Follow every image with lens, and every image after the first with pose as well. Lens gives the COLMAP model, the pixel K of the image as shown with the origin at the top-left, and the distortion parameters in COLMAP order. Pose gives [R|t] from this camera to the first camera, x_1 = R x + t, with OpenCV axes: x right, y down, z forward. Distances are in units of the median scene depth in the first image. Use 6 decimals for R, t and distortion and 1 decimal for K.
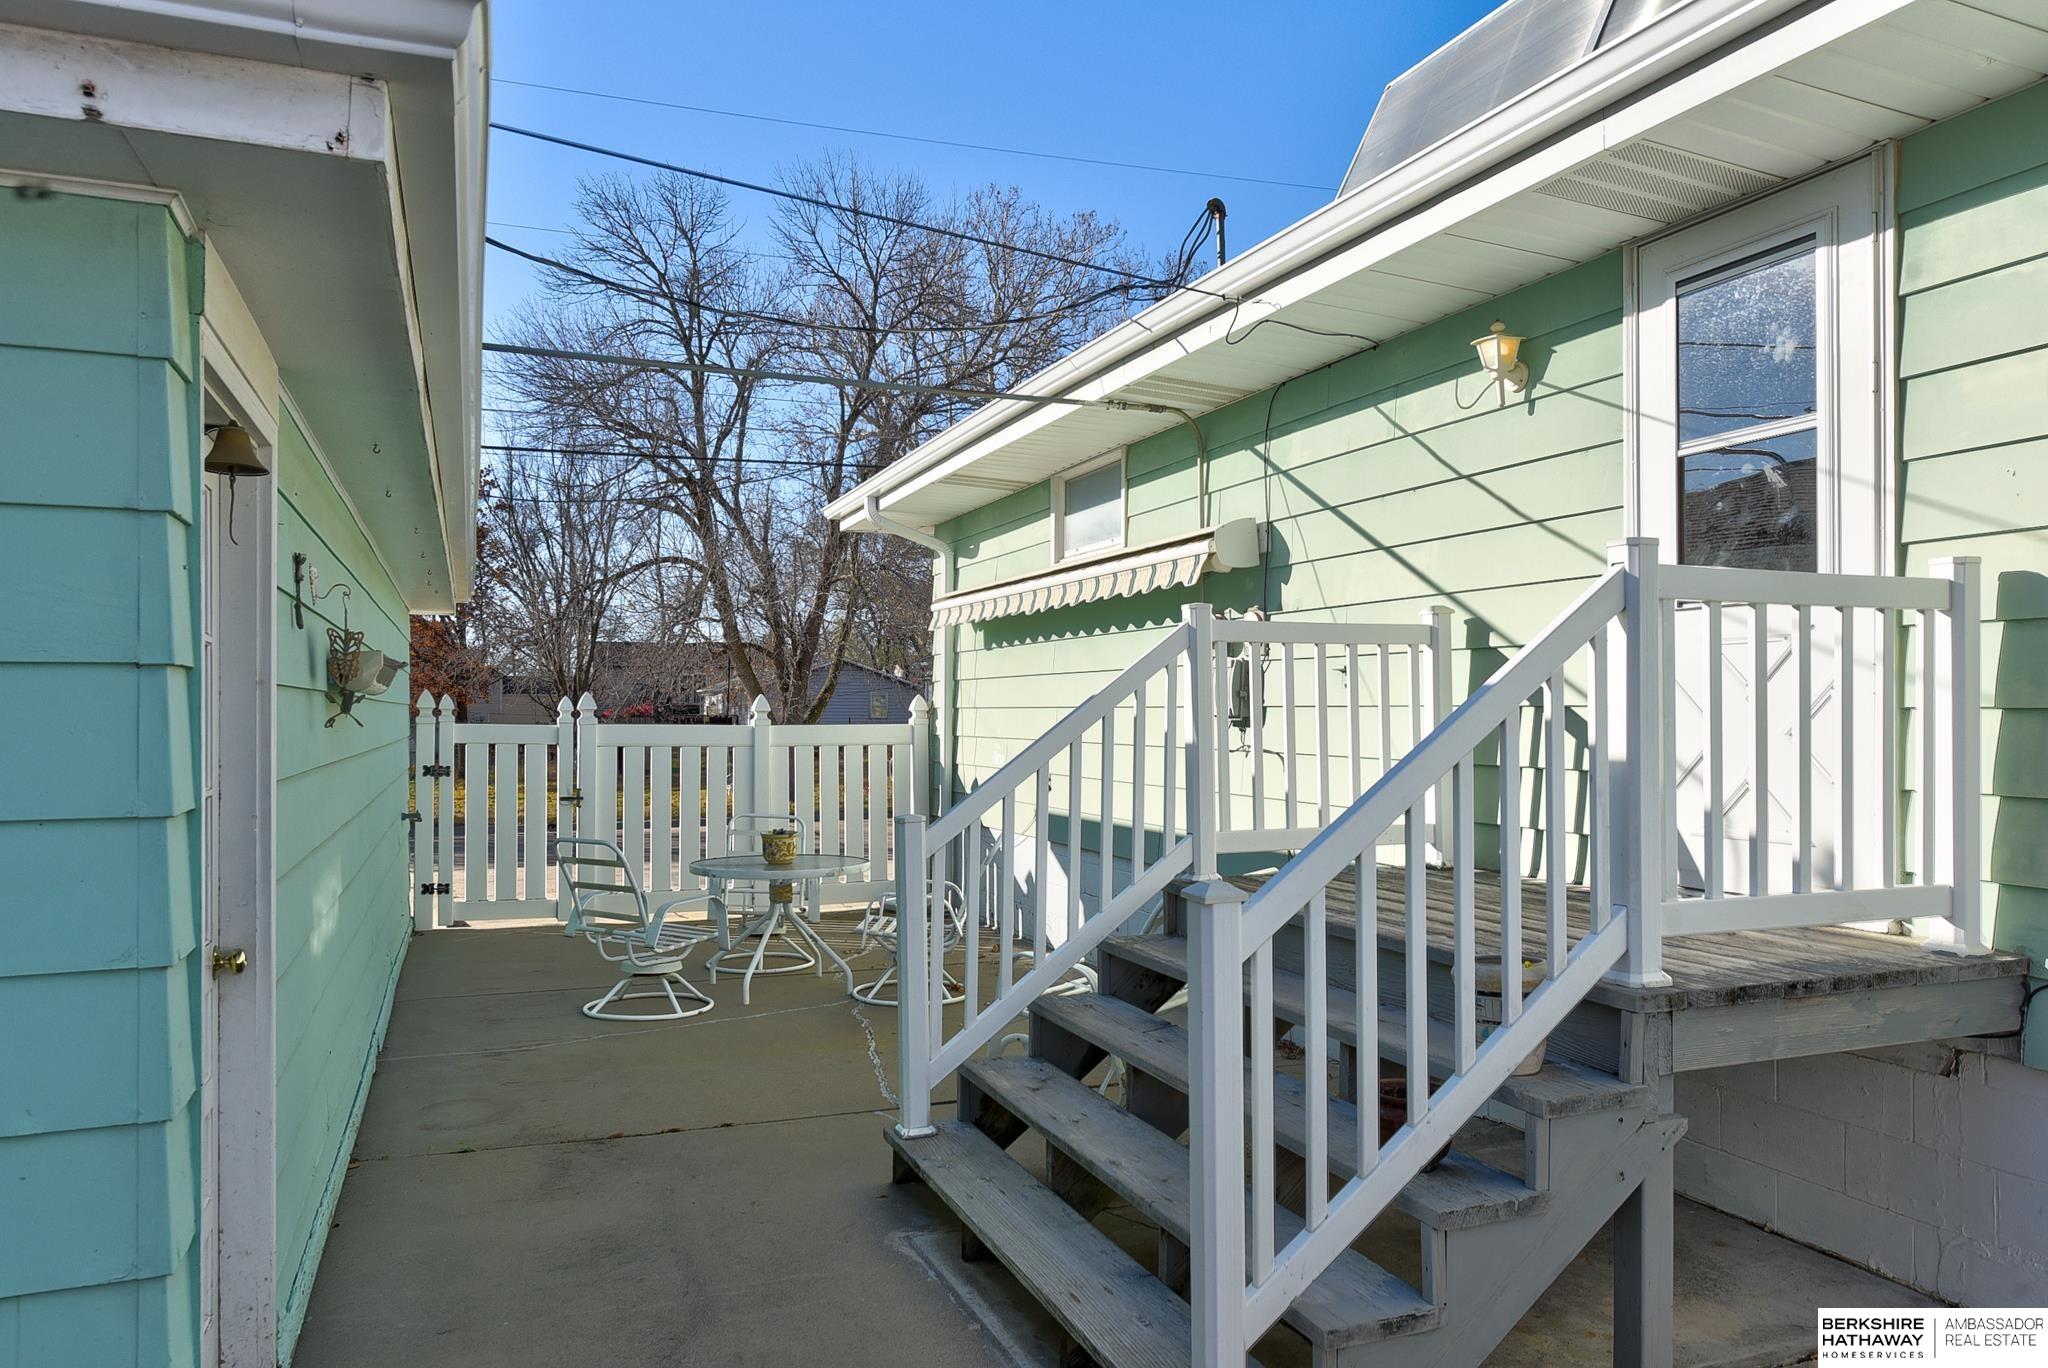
lens RADIAL K [[1367.6, 0, 1019.7], [0, 1367.6, 683.8], [0, 0, 1]] dist [0.007822, -0.002235]
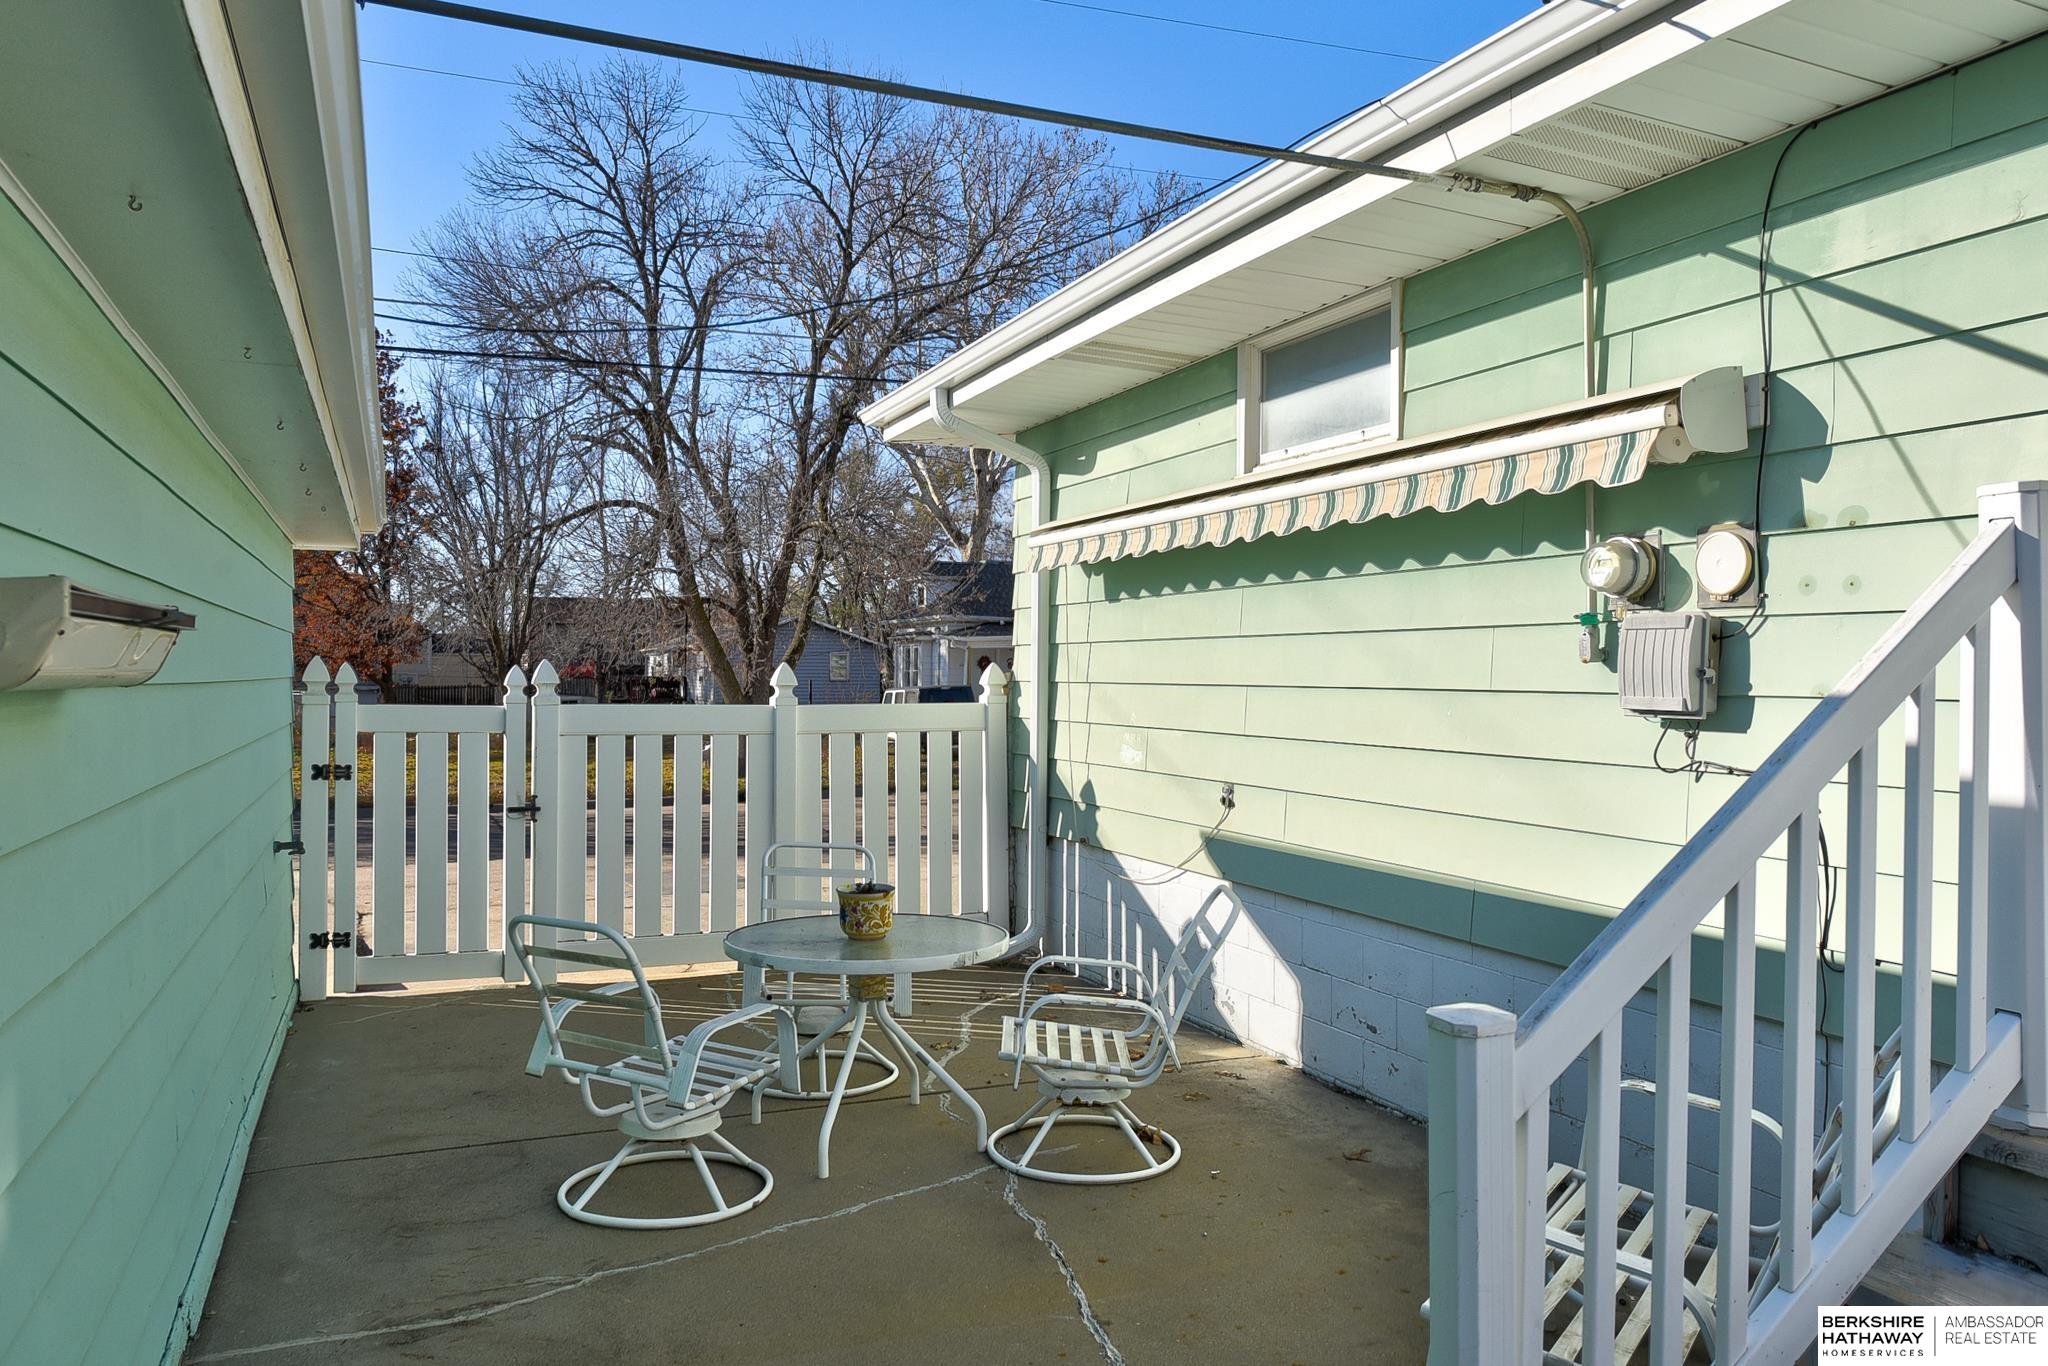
lens RADIAL K [[1339.3, 0, 955.4], [0, 1339.3, 657.7], [0, 0, 1]] dist [0.002804, -0.000492]
pose [[0.999933, 0.002847, 0.011189, -0.104475], [-0.002974, 0.999930, 0.011433, -0.003204], [-0.011156, -0.011466, 0.999872, 0.284434]]
